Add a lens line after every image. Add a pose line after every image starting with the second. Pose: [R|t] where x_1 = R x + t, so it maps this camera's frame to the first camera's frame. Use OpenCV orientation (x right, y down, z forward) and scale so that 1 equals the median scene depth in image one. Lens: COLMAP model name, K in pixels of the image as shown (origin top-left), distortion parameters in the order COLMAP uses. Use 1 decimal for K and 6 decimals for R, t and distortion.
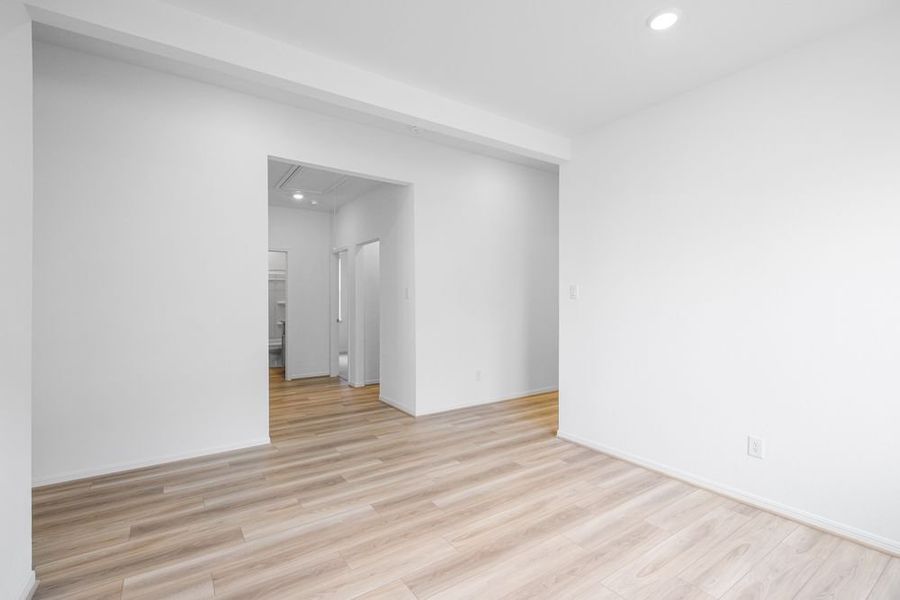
lens RADIAL K [[412.4, 0, 449.8], [0, 412.4, 300.0], [0, 0, 1]] dist [-0.000122, 0.000185]
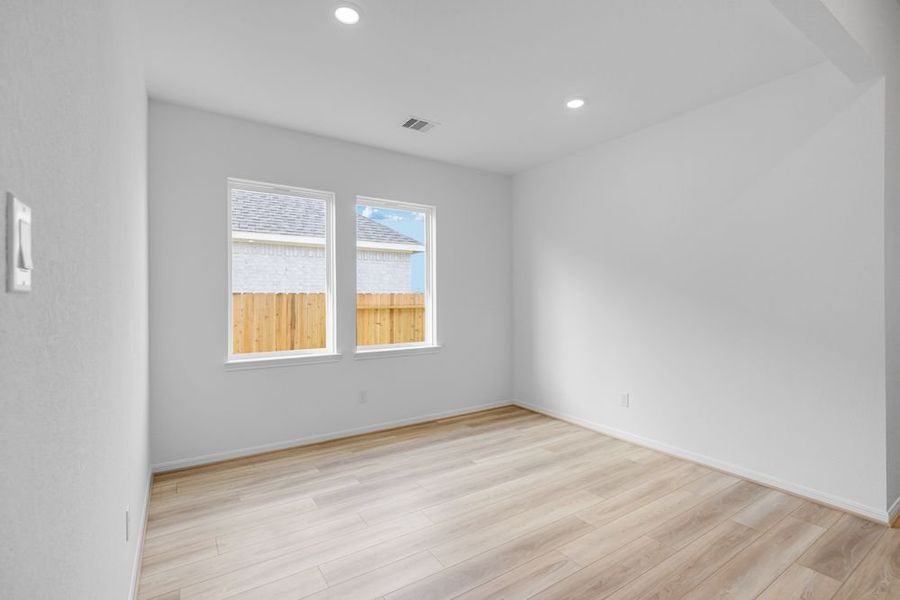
lens RADIAL K [[412.4, 0, 450.2], [0, 412.4, 299.3], [0, 0, 1]] dist [-0.000122, 0.000185]
pose [[-0.999728, 0.003347, 0.023089, 0.255602], [0.003399, 0.999992, 0.002201, -0.000628], [-0.023081, 0.002279, -0.999731, 2.018104]]
